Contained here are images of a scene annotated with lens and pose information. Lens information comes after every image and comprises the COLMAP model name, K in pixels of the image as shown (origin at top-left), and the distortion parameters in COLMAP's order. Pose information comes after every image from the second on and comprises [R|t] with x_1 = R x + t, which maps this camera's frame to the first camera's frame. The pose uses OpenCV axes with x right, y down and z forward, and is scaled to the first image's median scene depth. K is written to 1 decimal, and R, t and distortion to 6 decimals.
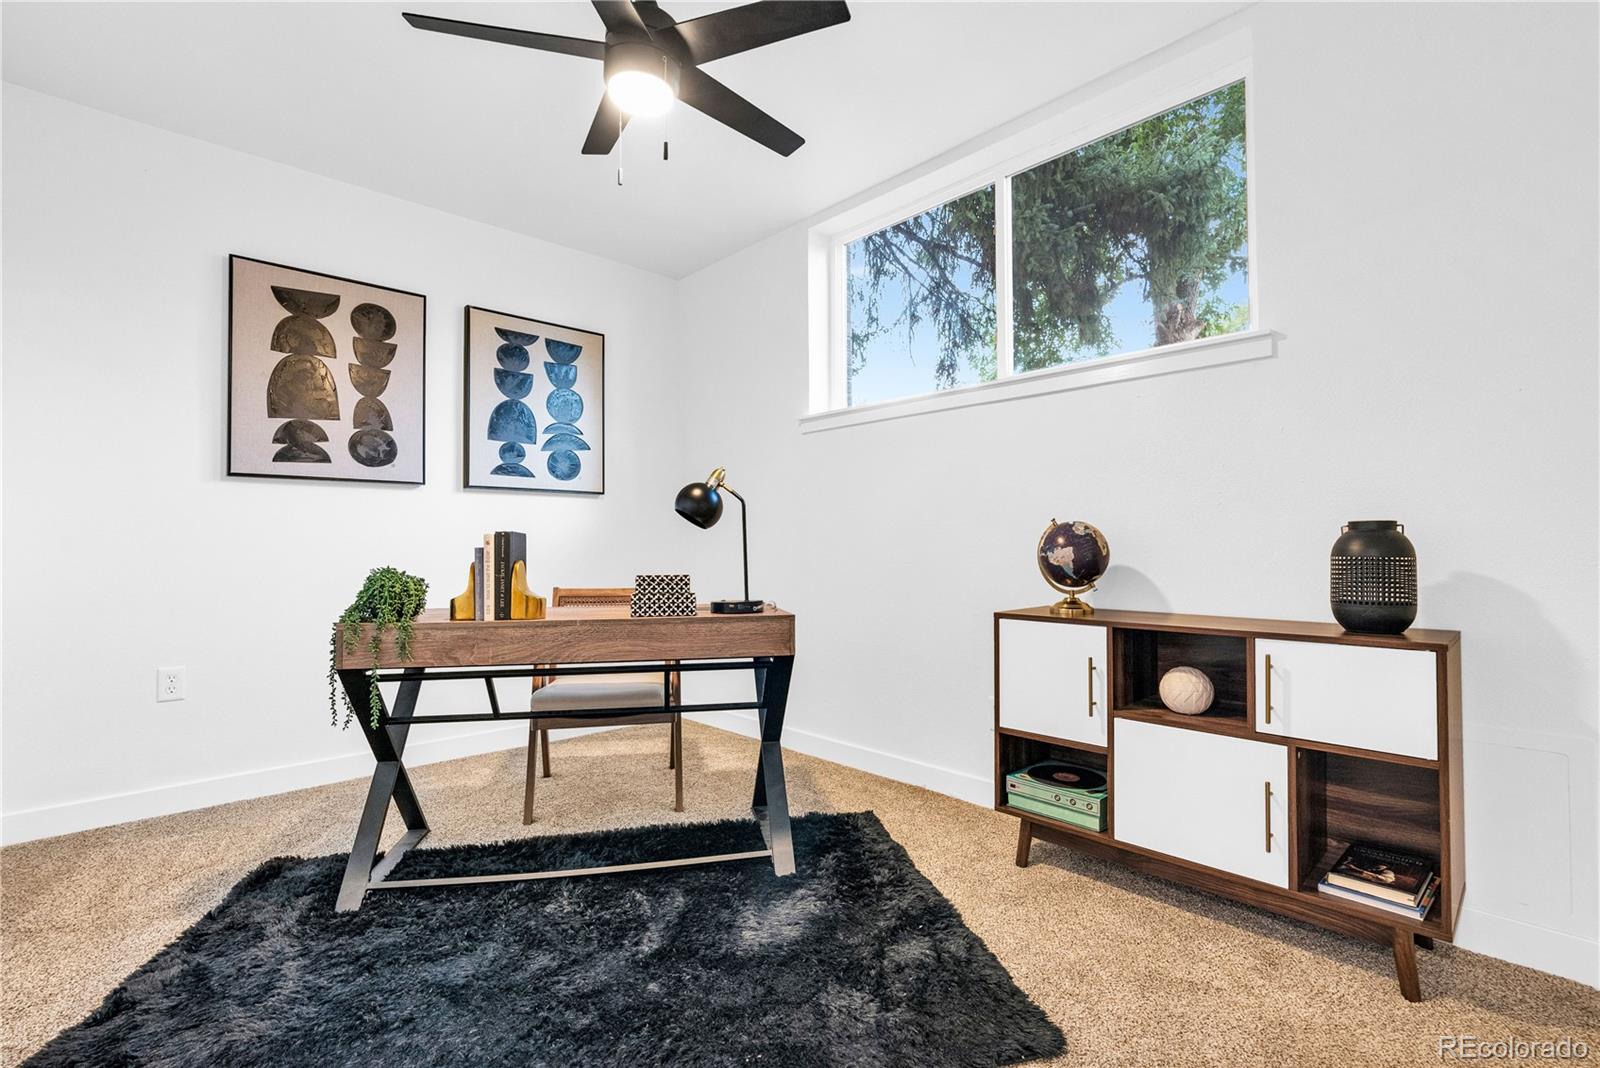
lens RADIAL K [[724.8, 0, 800.7], [0, 724.8, 530.9], [0, 0, 1]] dist [0.000571, 0.000518]
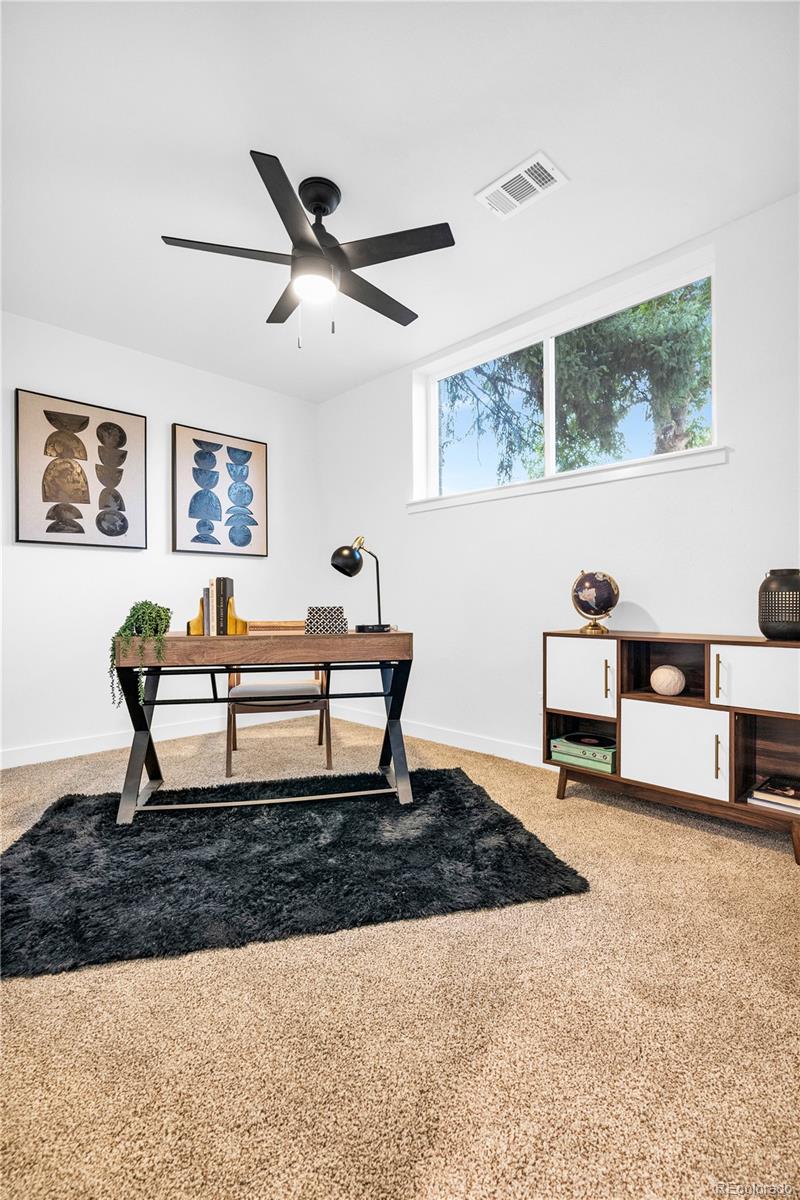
lens RADIAL K [[559.5, 0, 396.6], [0, 559.5, 601.7], [0, 0, 1]] dist [-0.002921, 0.000453]
pose [[0.999828, -0.000663, 0.018551, -0.063313], [0.000326, 0.999835, 0.018146, 0.029411], [-0.018559, -0.018137, 0.999663, -0.166899]]
